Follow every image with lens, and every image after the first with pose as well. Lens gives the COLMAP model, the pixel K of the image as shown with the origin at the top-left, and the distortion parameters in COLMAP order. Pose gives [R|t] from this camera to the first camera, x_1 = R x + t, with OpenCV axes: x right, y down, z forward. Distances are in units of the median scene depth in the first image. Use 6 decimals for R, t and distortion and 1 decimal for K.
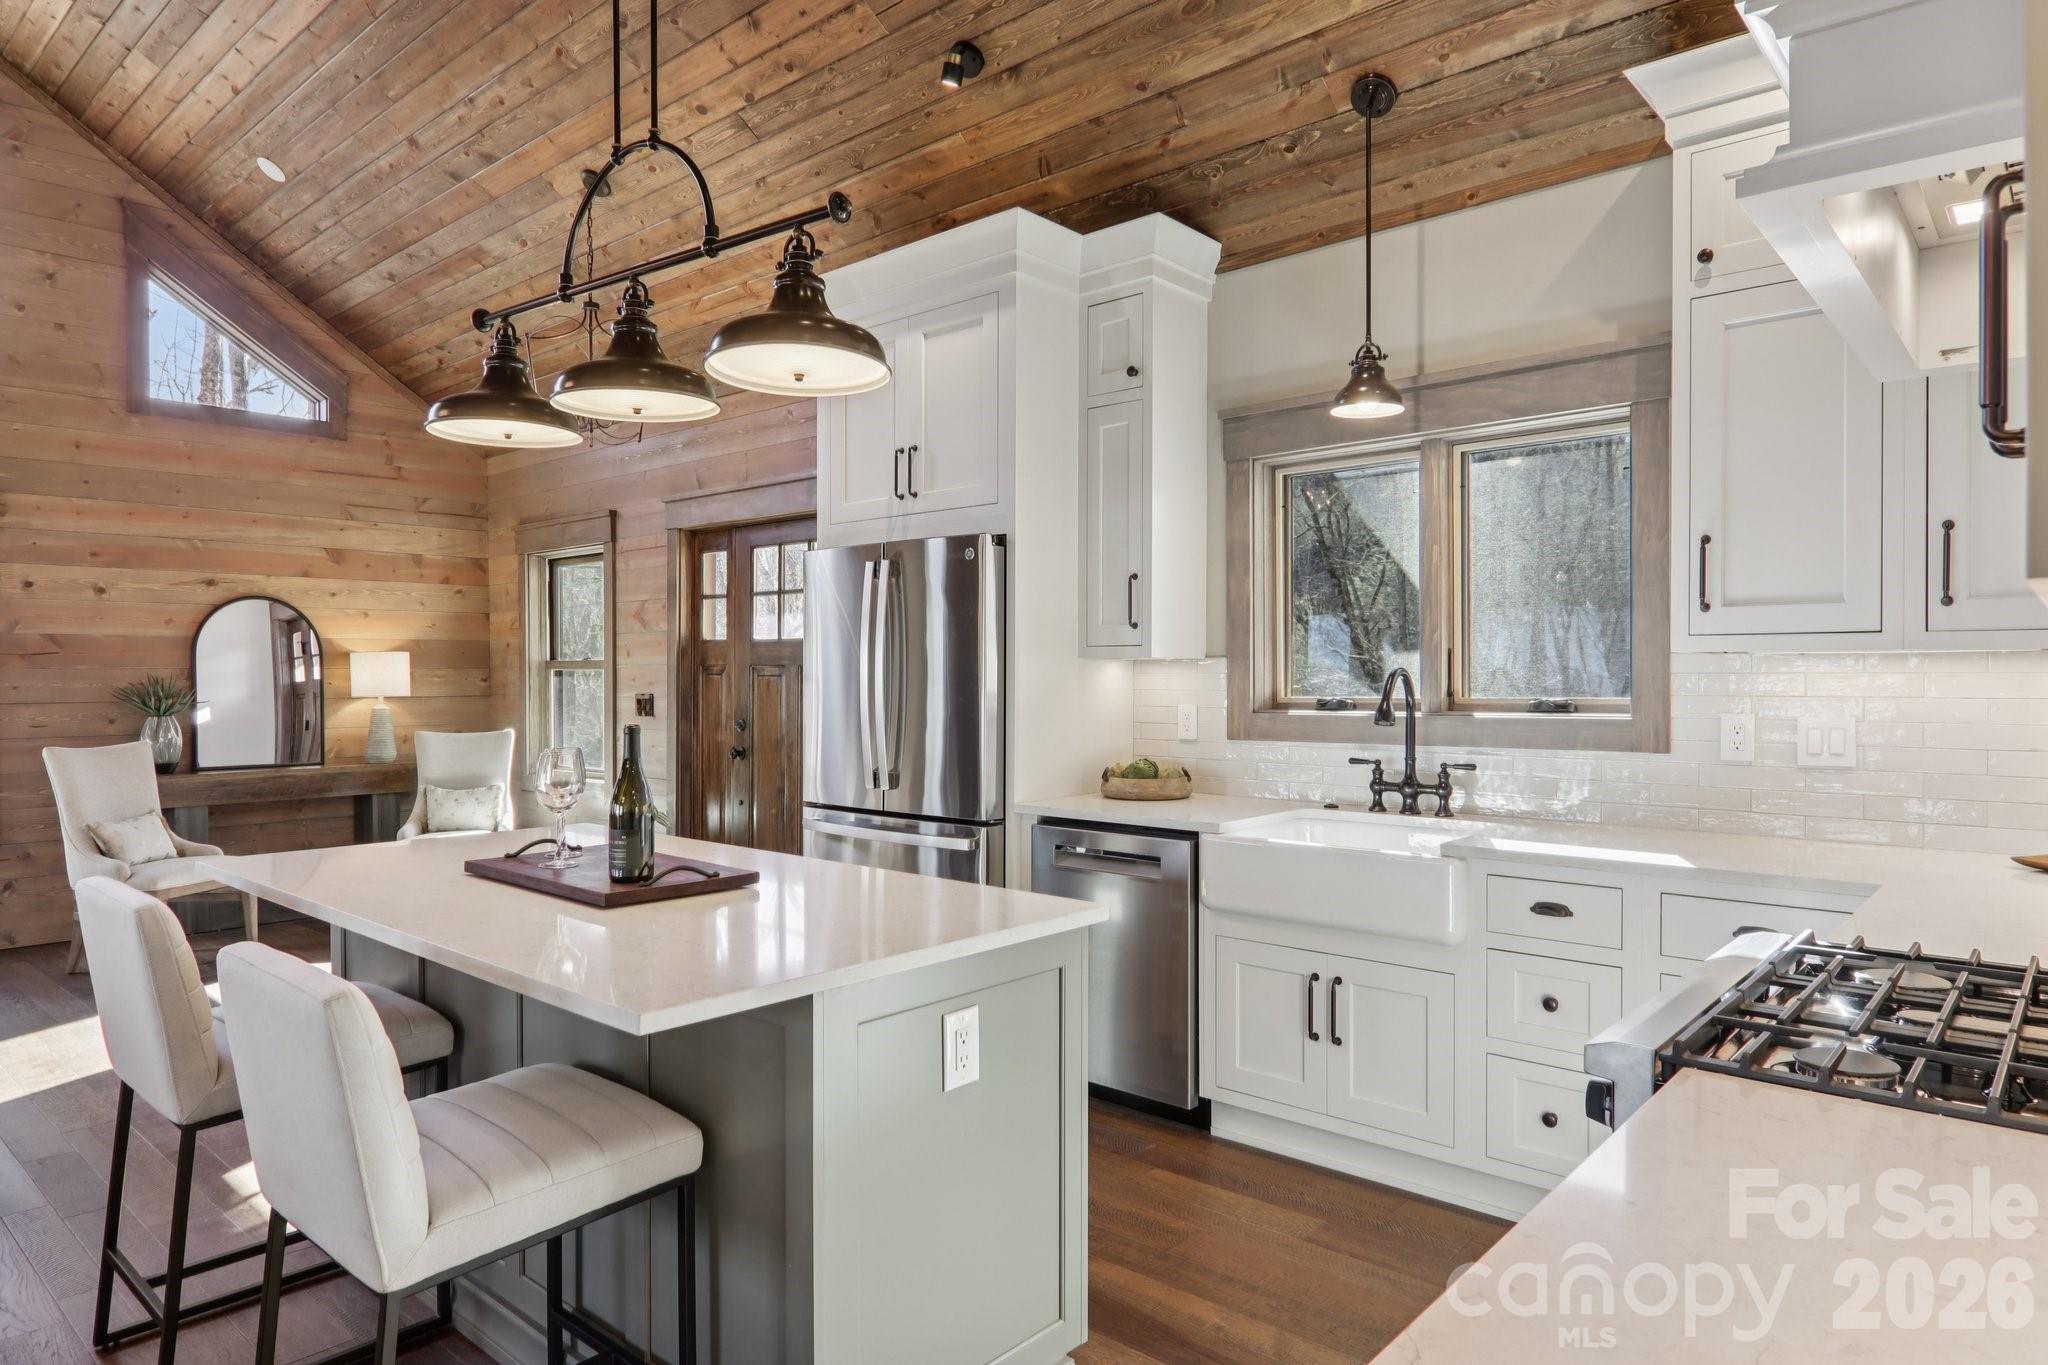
lens RADIAL K [[1222.8, 0, 1019.4], [0, 1222.8, 688.8], [0, 0, 1]] dist [0.005379, -0.018646]
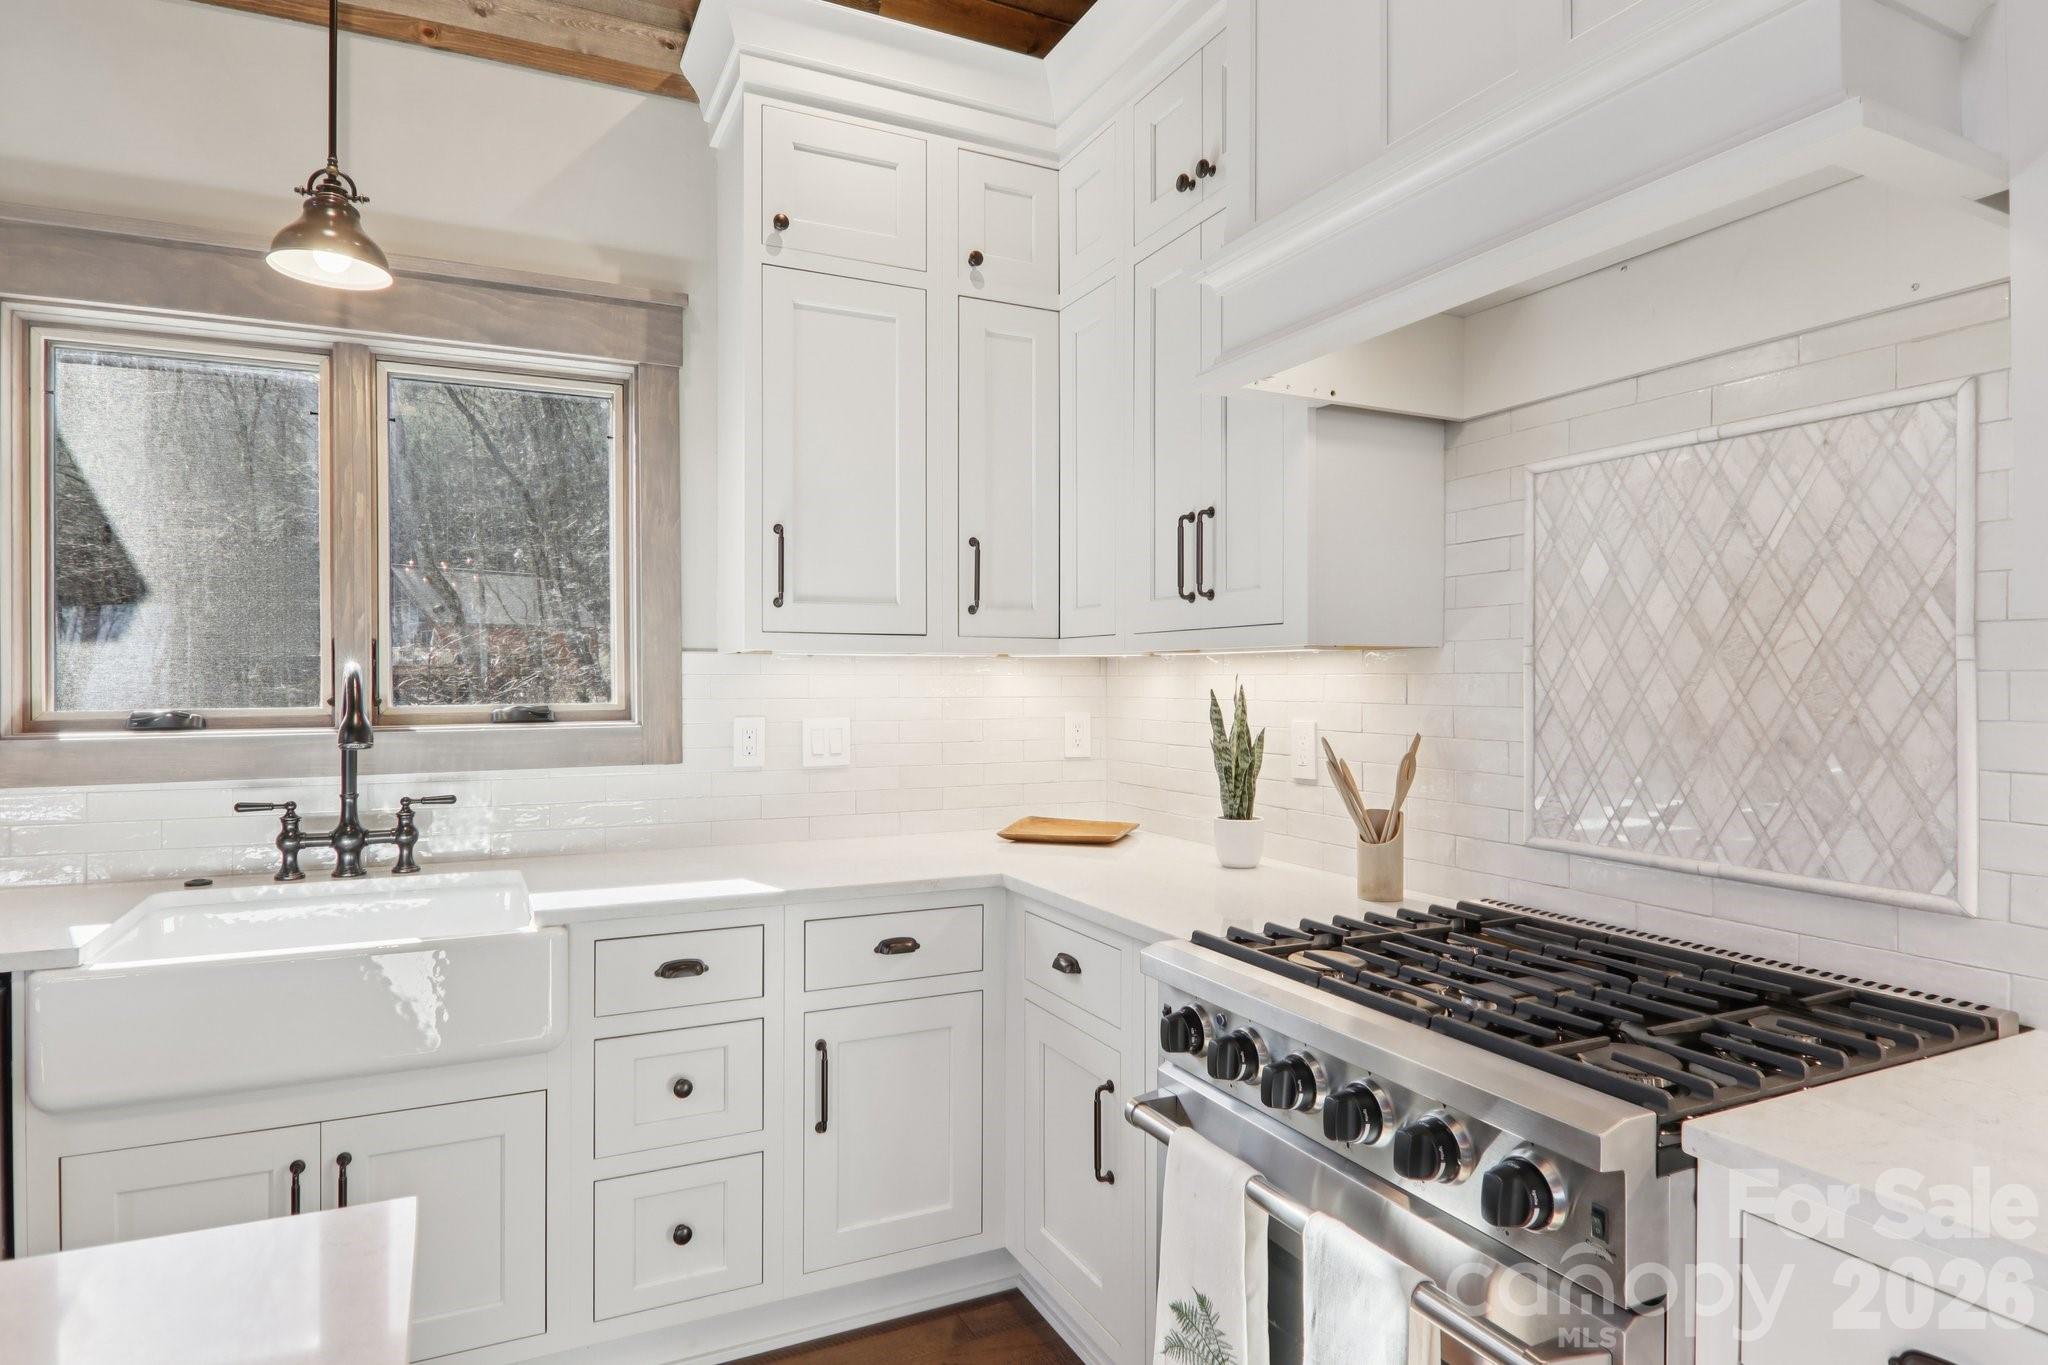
lens RADIAL K [[1135.1, 0, 1024.0], [0, 1135.1, 682.5], [0, 0, 1]] dist [0.014152, -0.021268]
pose [[0.382259, 0.002826, 0.924051, -0.076985], [0.010416, 0.999919, -0.007367, 0.001146], [-0.923997, 0.012441, 0.382198, 0.239257]]
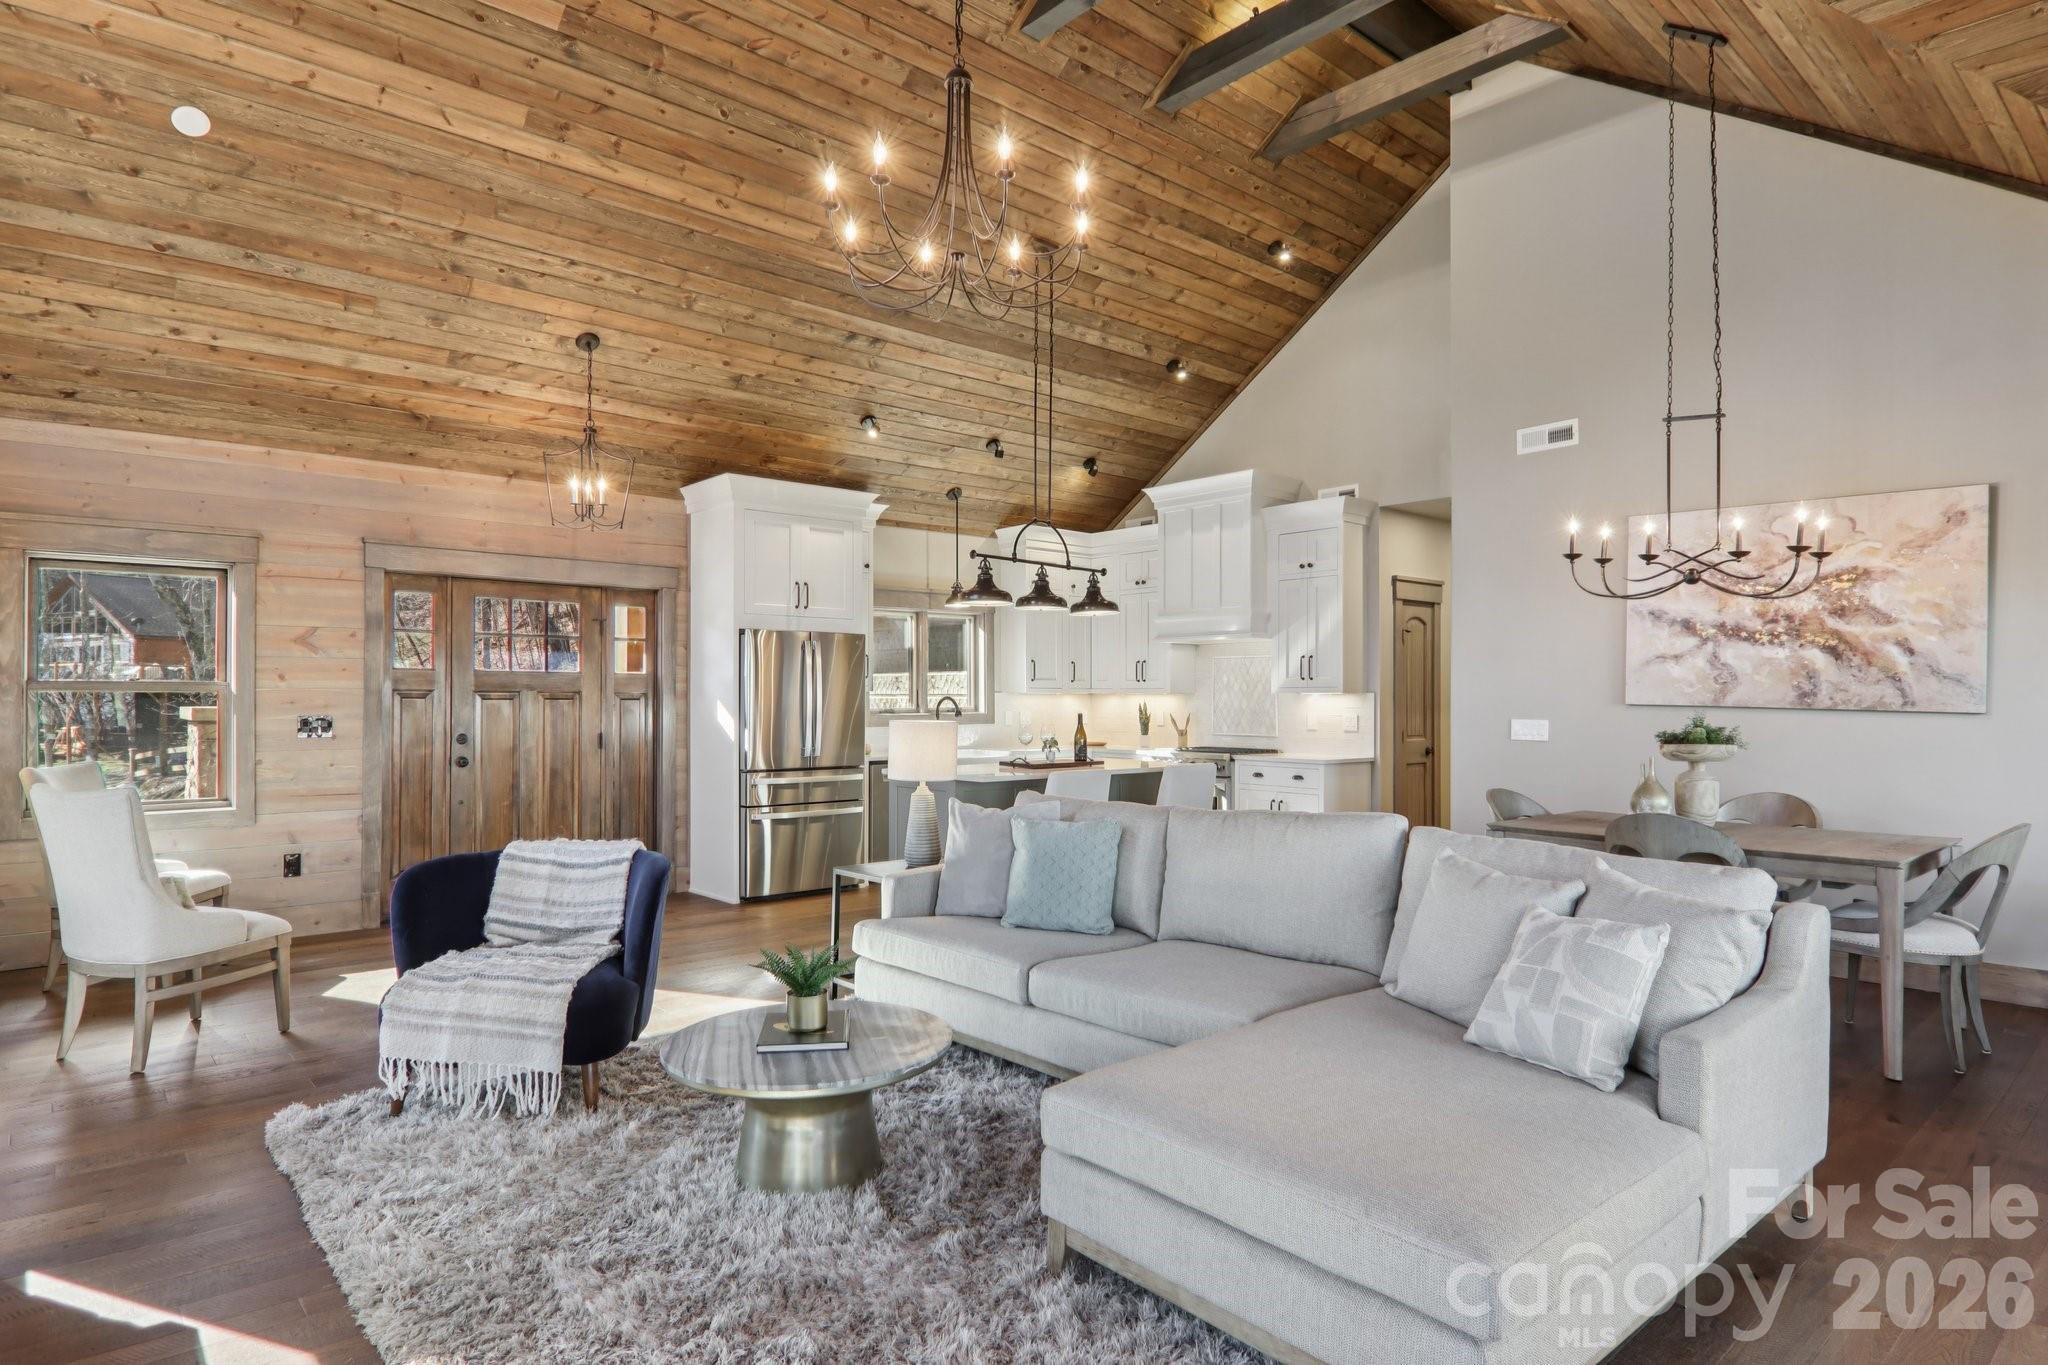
lens RADIAL K [[1133.6, 0, 1020.4], [0, 1133.6, 698.5], [0, 0, 1]] dist [0.000389, -0.015764]
pose [[0.122559, 0.002834, 0.992457, -1.295961], [0.011141, 0.999929, -0.004232, 0.000199], [-0.992399, 0.011576, 0.122519, 0.301618]]
